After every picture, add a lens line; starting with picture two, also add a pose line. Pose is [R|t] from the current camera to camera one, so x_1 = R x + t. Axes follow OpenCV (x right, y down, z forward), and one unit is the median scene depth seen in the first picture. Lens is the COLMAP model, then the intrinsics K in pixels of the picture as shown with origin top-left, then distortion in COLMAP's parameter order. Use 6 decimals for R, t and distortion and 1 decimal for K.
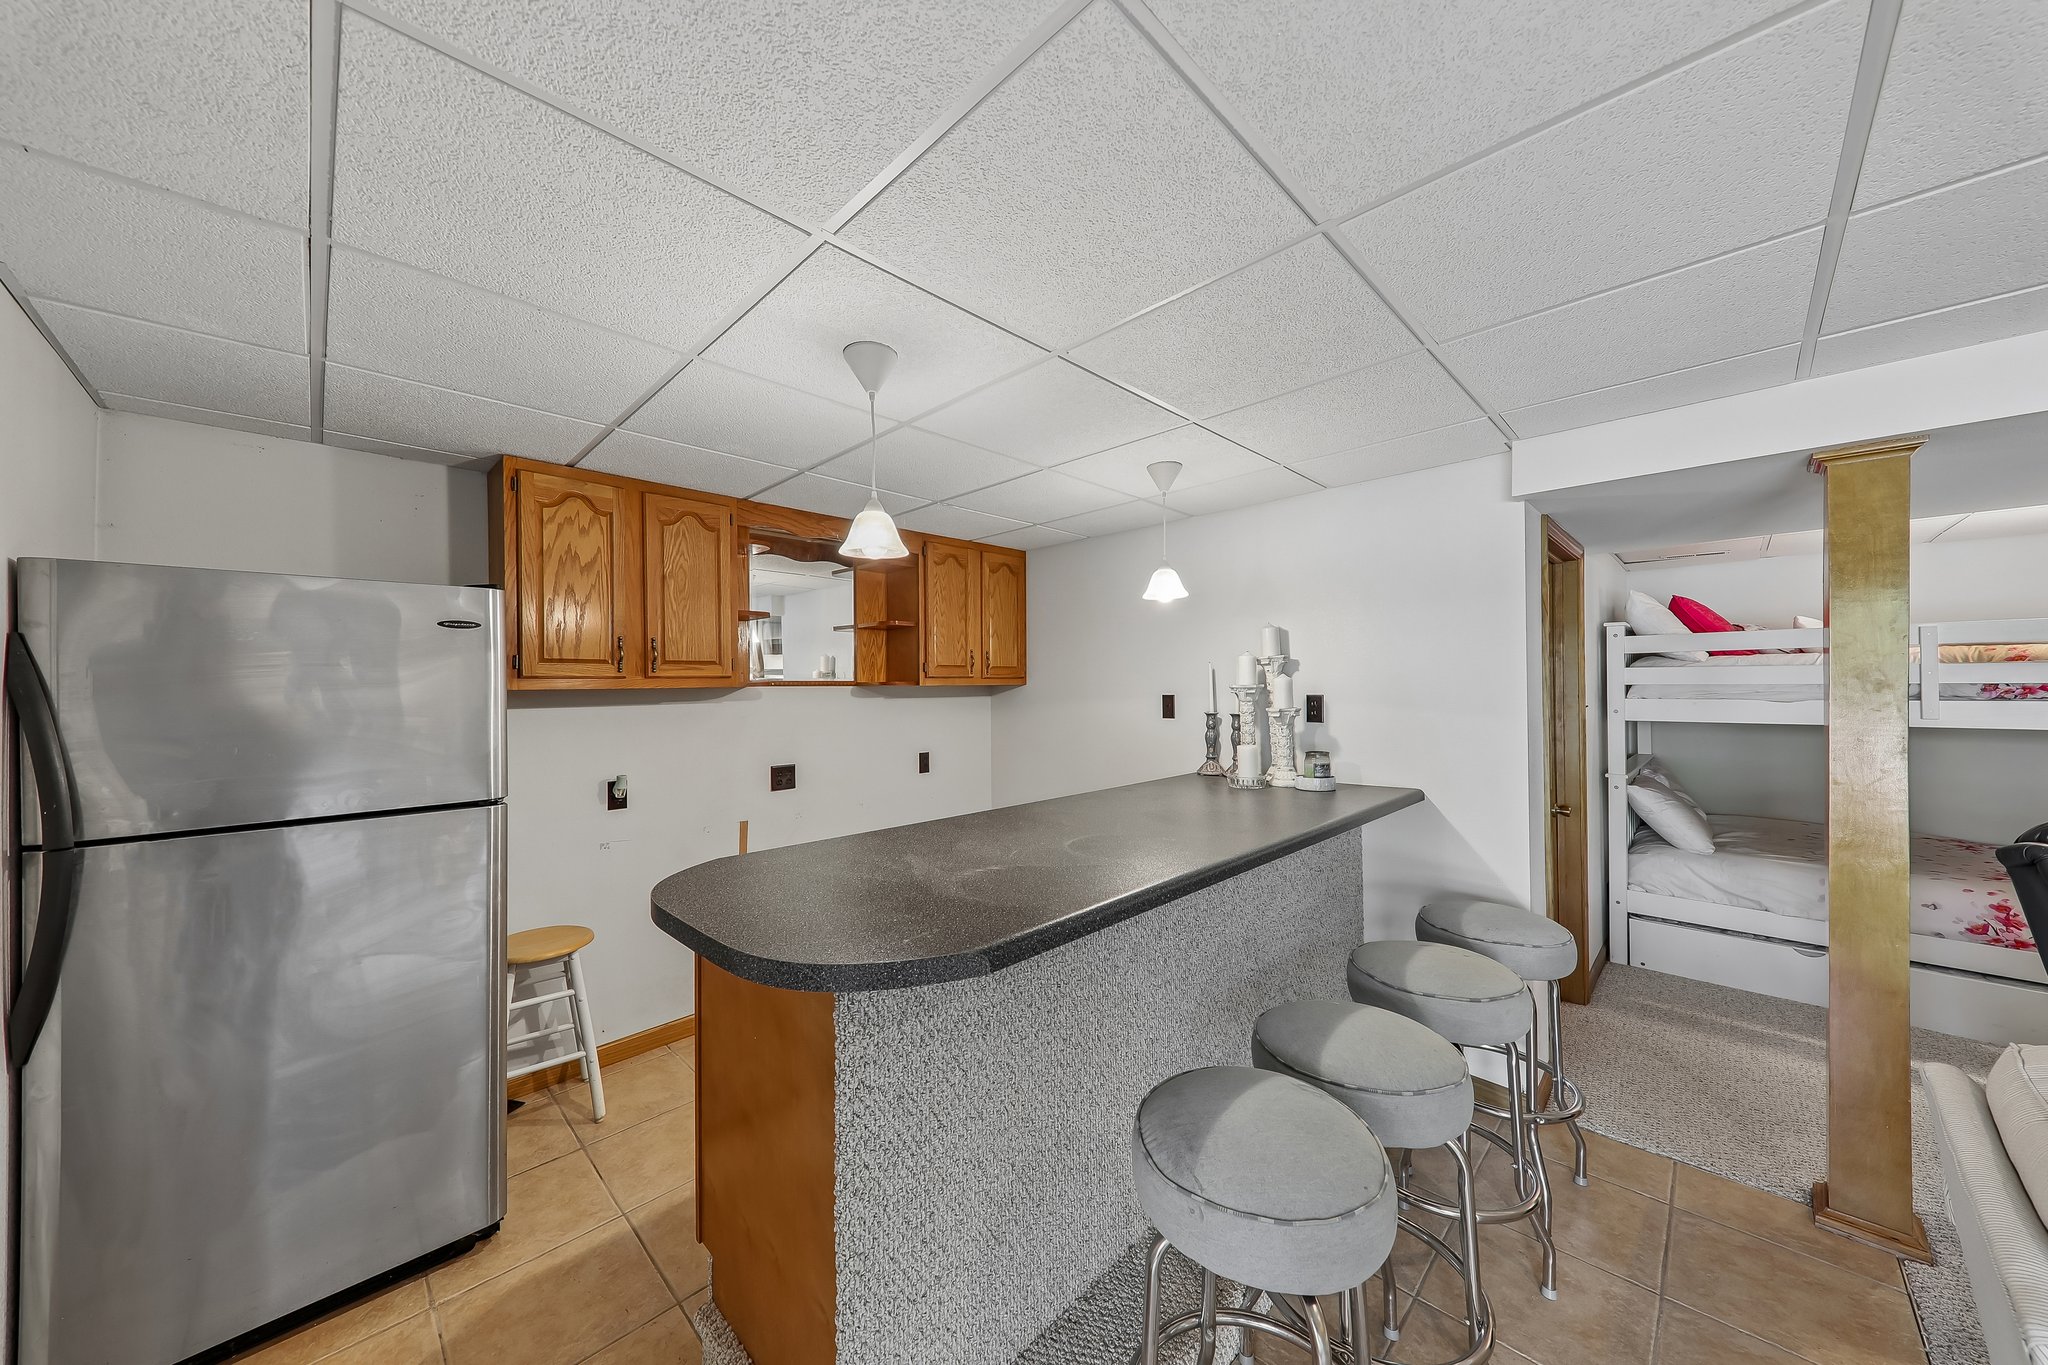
lens RADIAL K [[701.1, 0, 1031.9], [0, 701.1, 684.3], [0, 0, 1]] dist [0.024530, -0.006342]
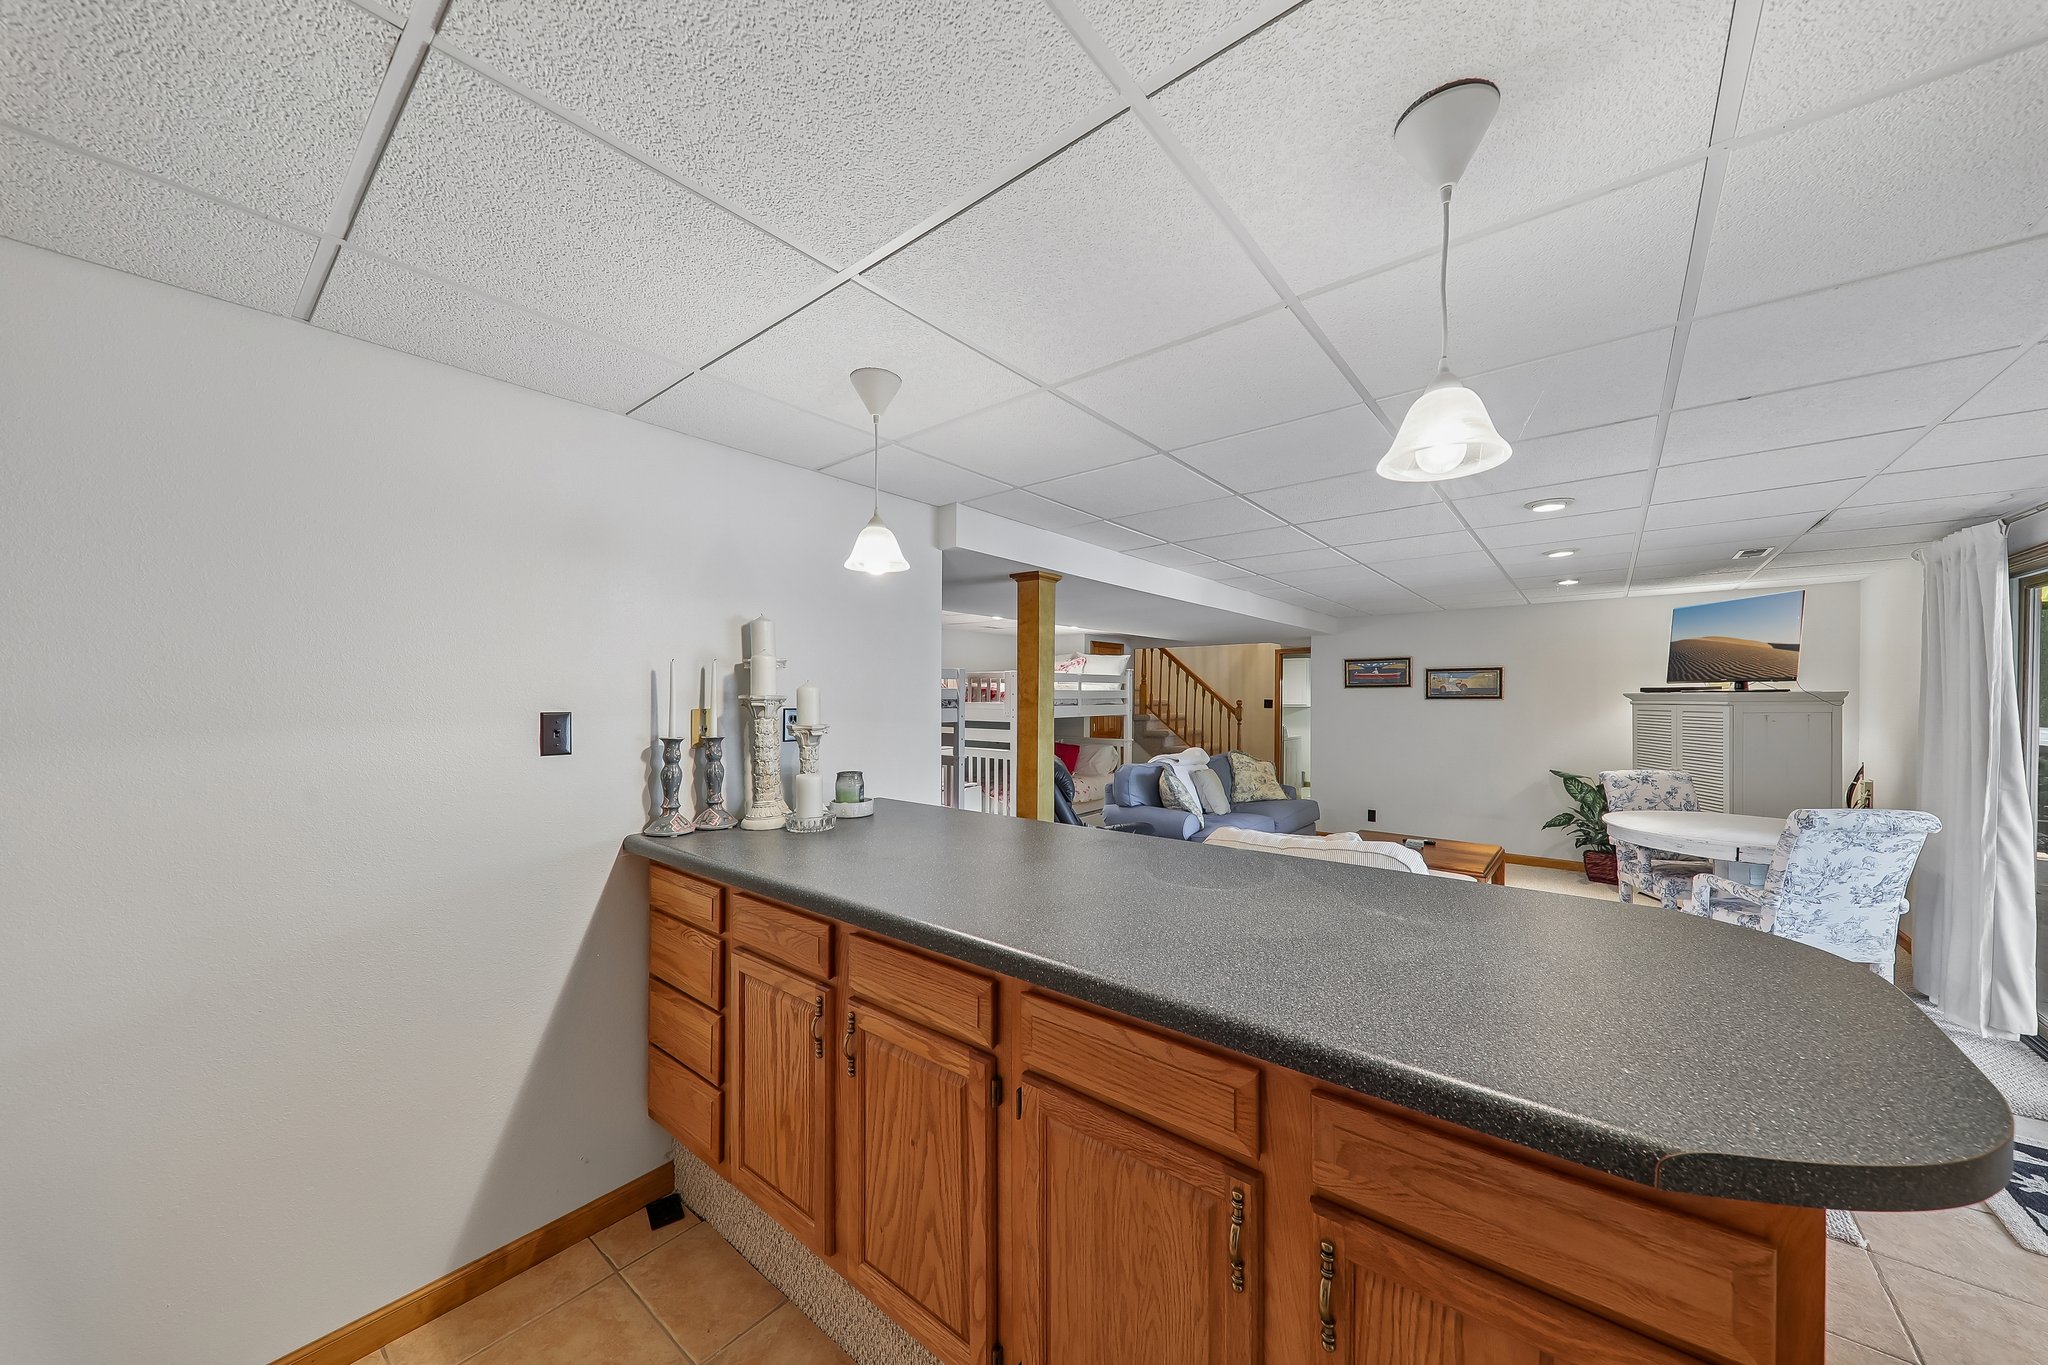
lens RADIAL K [[701.1, 0, 1018.4], [0, 701.1, 695.8], [0, 0, 1]] dist [0.024530, -0.006342]
pose [[-0.089225, 0.007805, 0.995981, -0.449683], [-0.002954, 0.999963, -0.008101, 0.004377], [-0.996007, -0.003665, -0.089199, 0.815546]]
